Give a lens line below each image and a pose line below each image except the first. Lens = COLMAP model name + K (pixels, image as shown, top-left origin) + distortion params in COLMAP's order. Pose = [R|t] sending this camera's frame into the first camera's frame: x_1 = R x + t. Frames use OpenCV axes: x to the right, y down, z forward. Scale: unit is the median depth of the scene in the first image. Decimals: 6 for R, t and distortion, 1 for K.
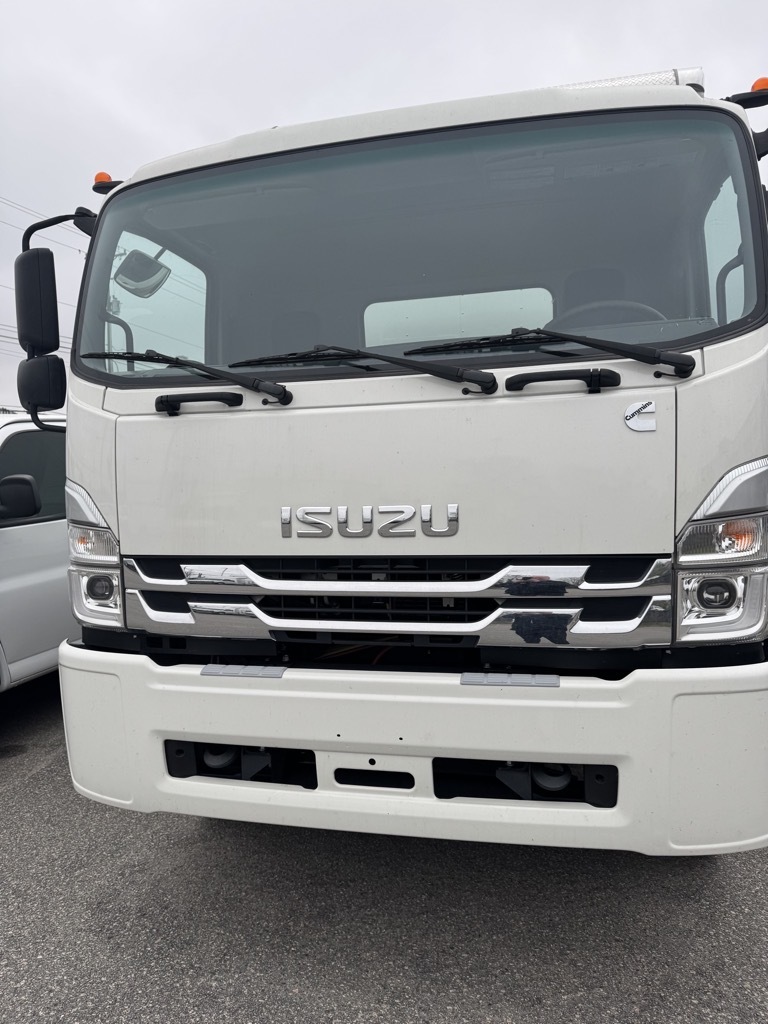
lens RADIAL K [[764.3, 0, 384.9], [0, 764.3, 498.2], [0, 0, 1]] dist [0.045782, -0.002387]
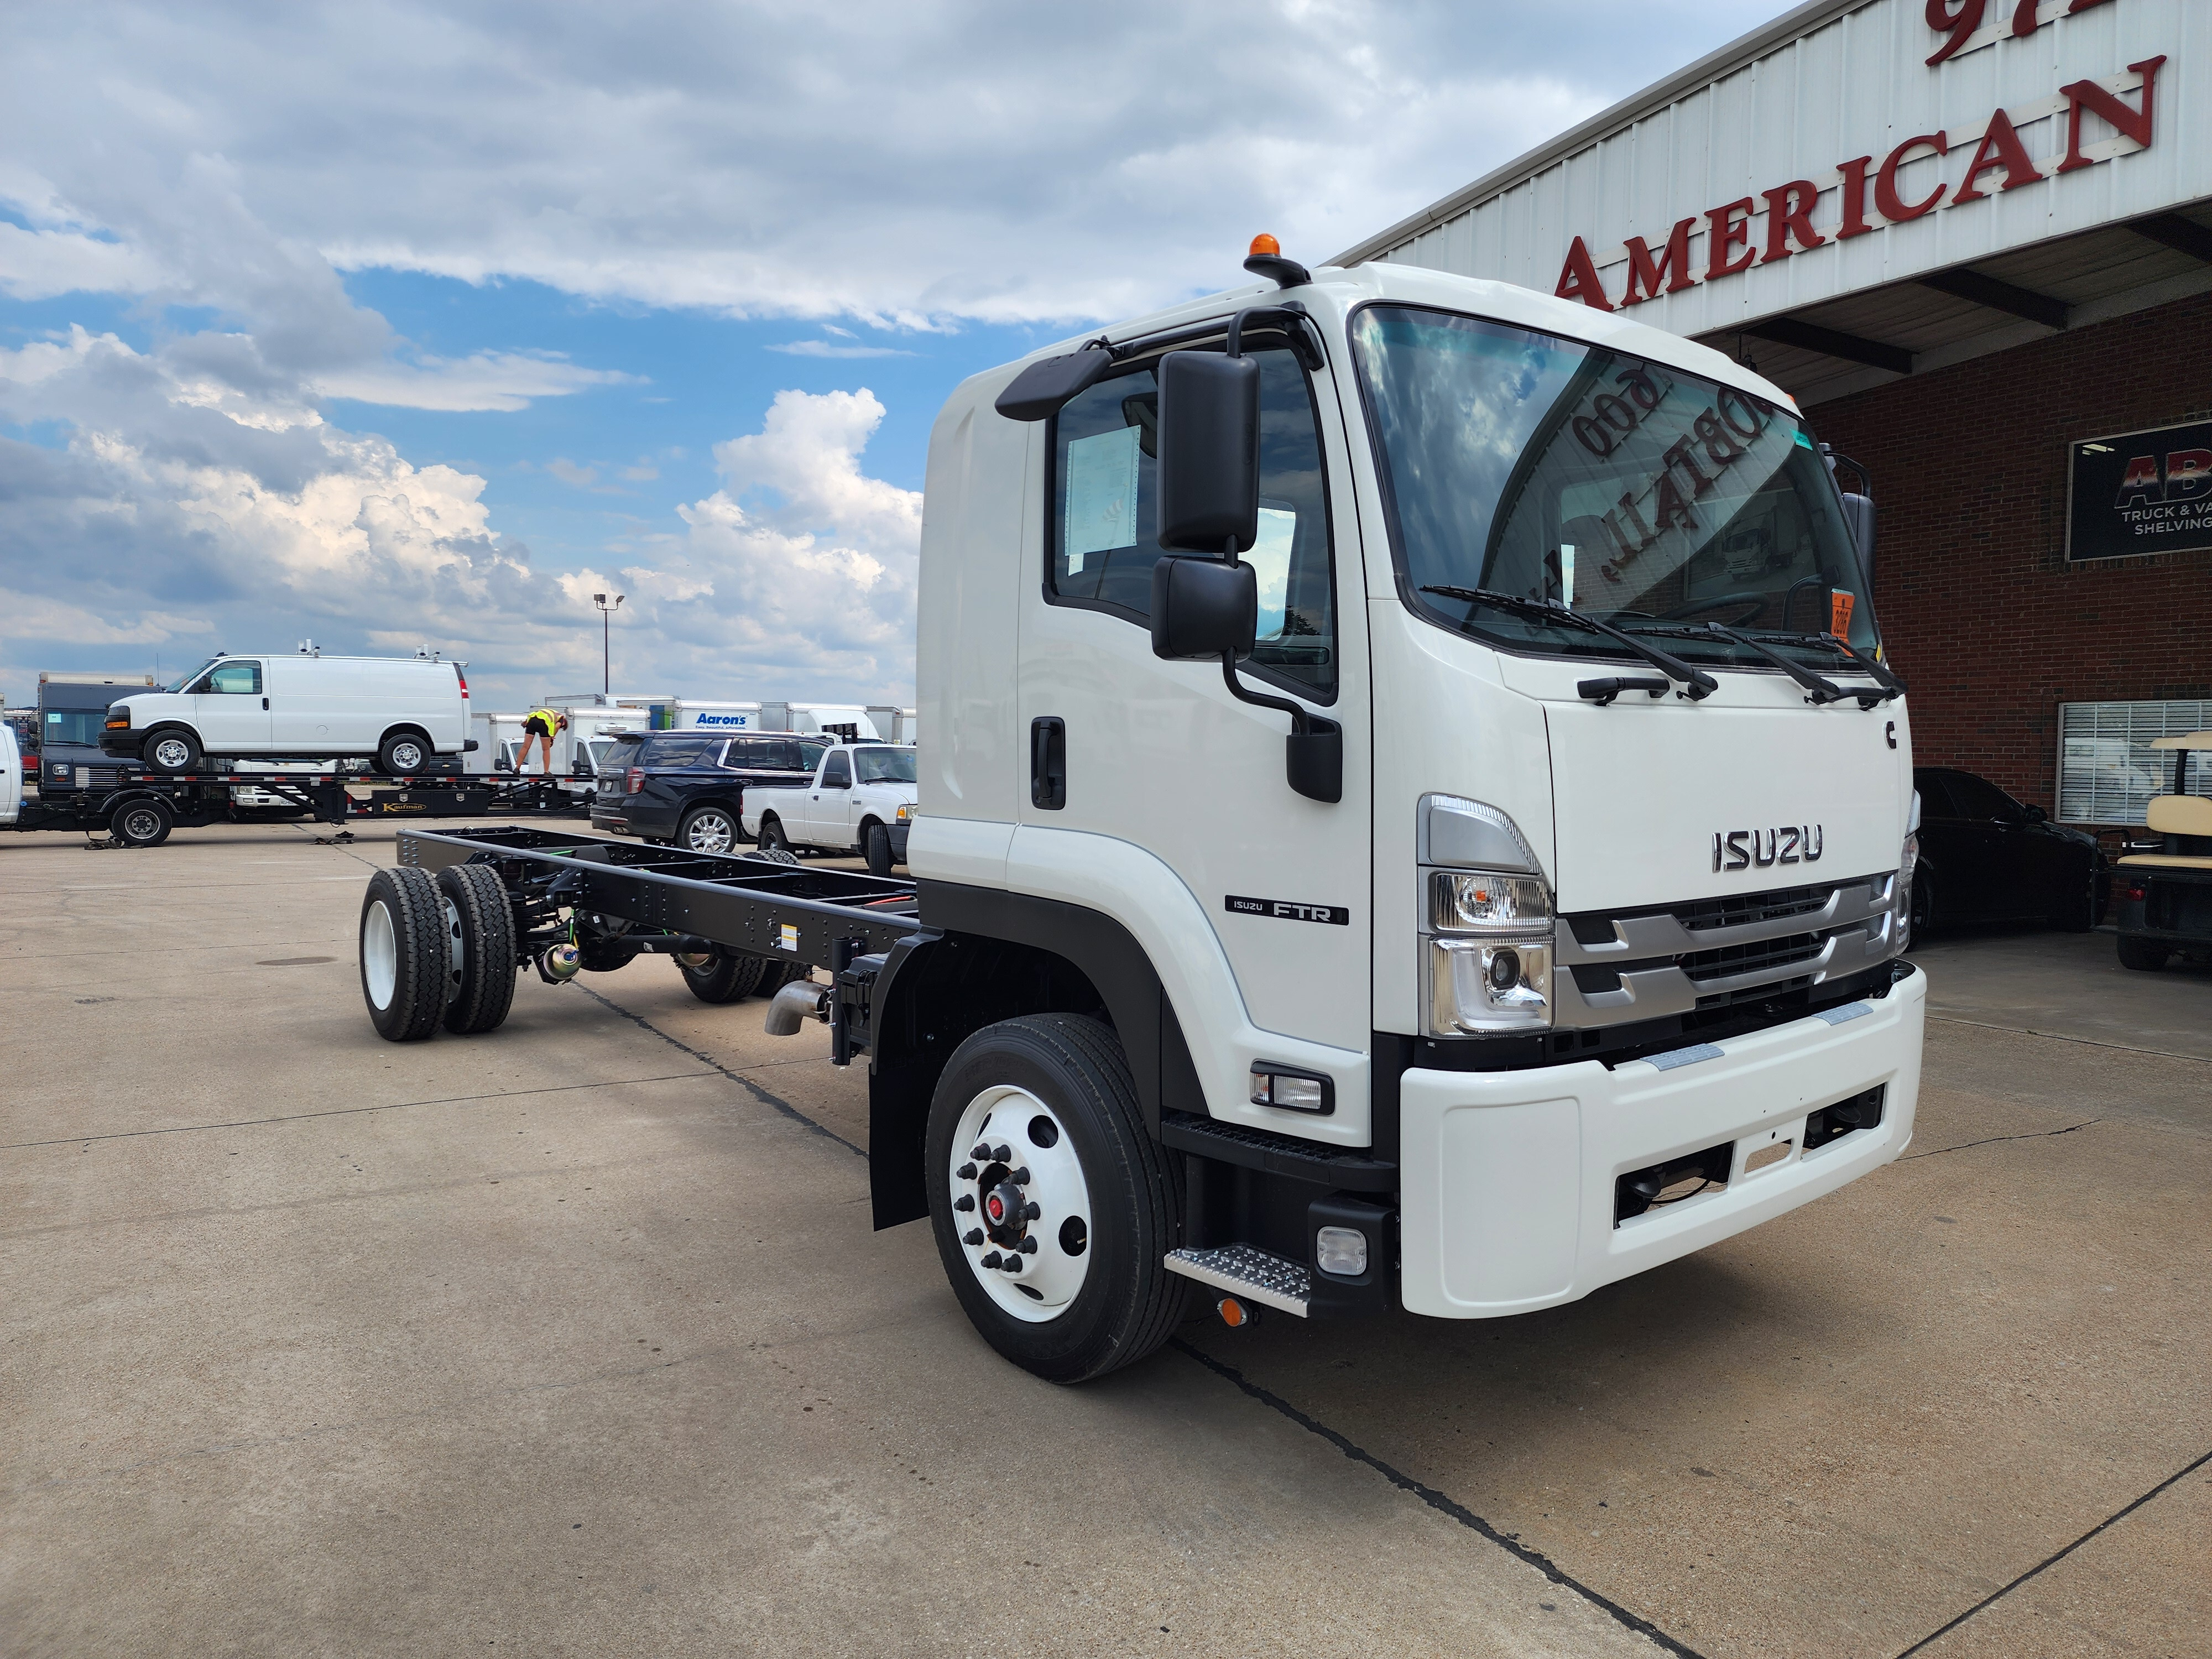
lens RADIAL K [[1597.0, 0, 1141.0], [0, 1597.0, 823.8], [0, 0, 1]] dist [0.002283, -0.001446]
pose [[0.568443, -0.022695, 0.822409, -1.811853], [0.007301, 0.999719, 0.022542, -0.040125], [-0.822690, -0.006809, 0.568449, 0.574463]]
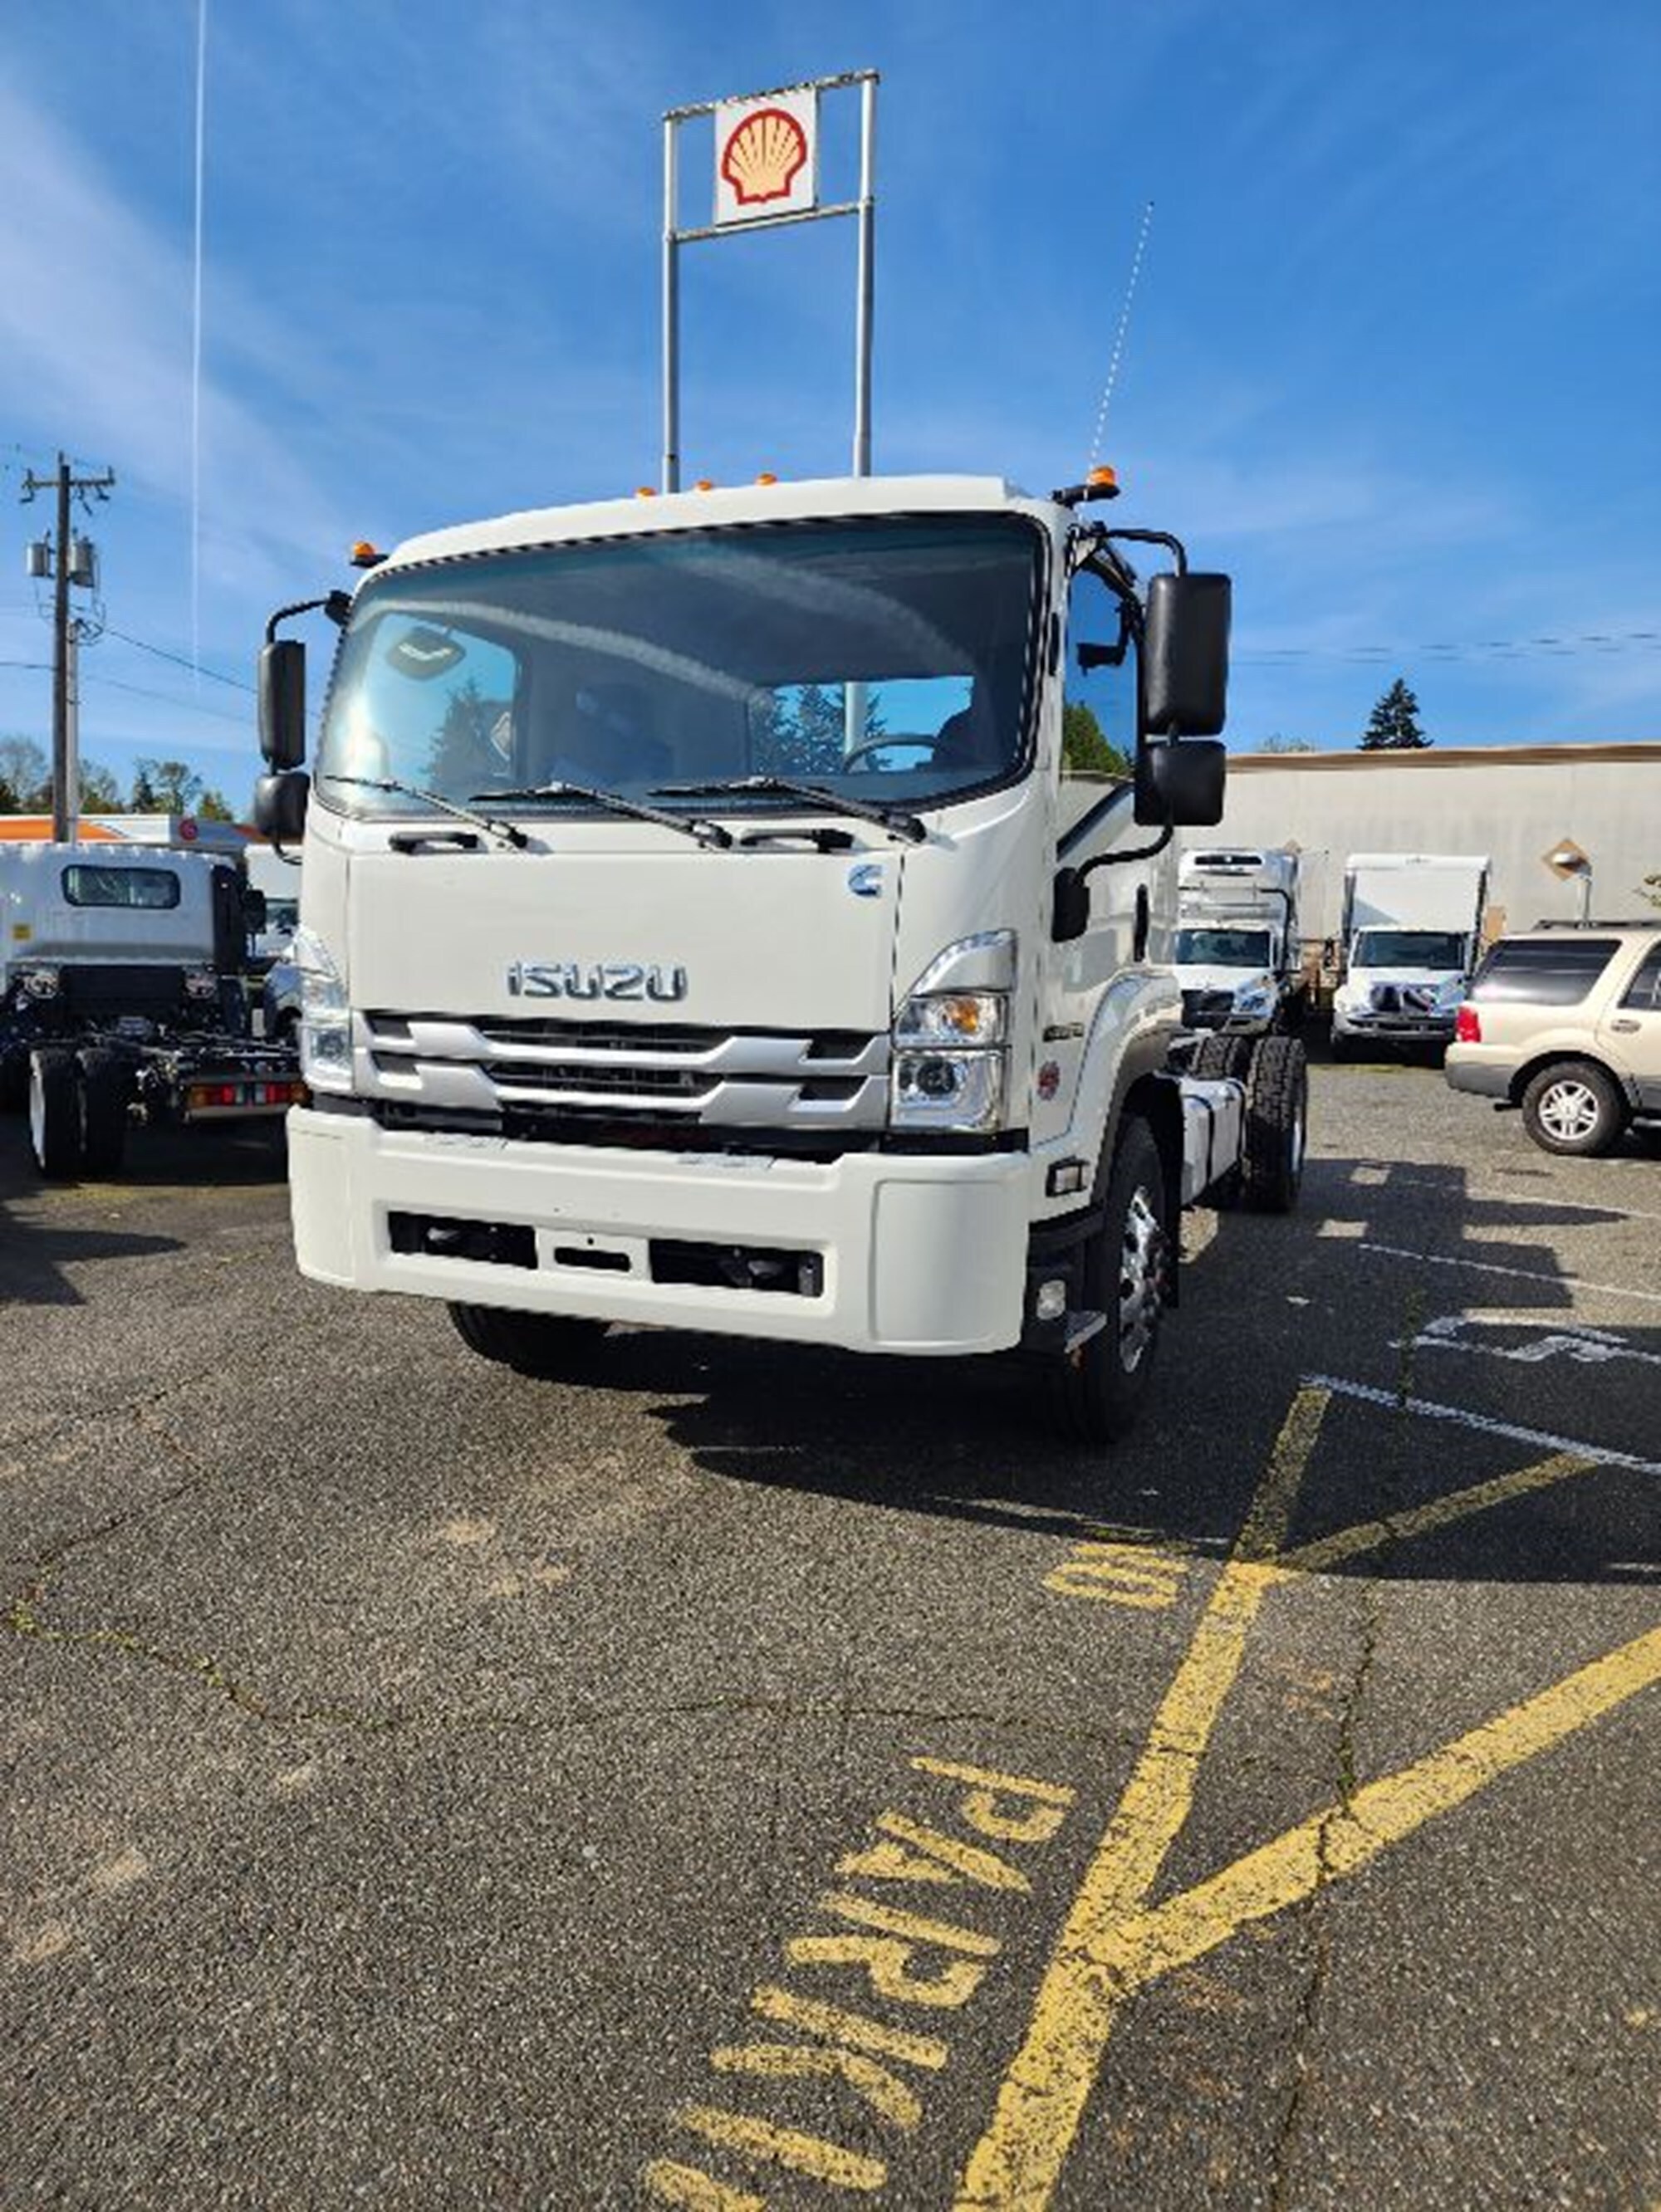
lens RADIAL K [[1597.2, 0, 830.5], [0, 1597.2, 1106.0], [0, 0, 1]] dist [0.002283, -0.001446]
pose [[0.988145, 0.061079, -0.140849, 0.530135], [-0.049338, 0.995125, 0.085397, -0.000011], [0.145379, -0.077435, 0.986341, -0.847924]]
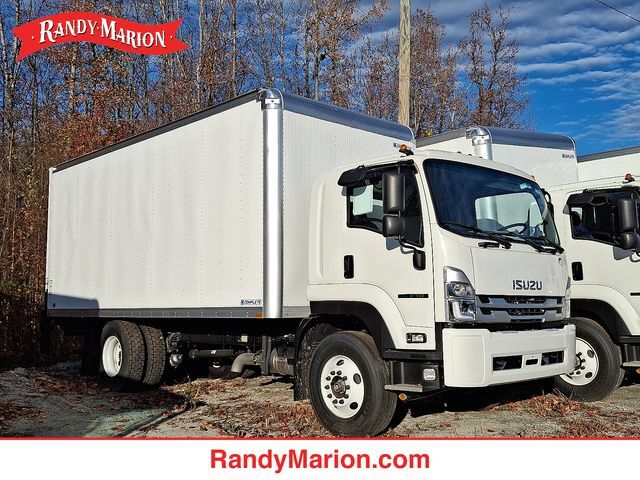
lens RADIAL K [[644.3, 0, 339.8], [0, 644.3, 237.8], [0, 0, 1]] dist [0.212750, -0.921680]
pose [[0.534777, 0.106664, 0.838234, -2.903278], [0.017674, 0.990372, -0.137299, 0.202441], [-0.844808, 0.088239, 0.527743, 0.155221]]
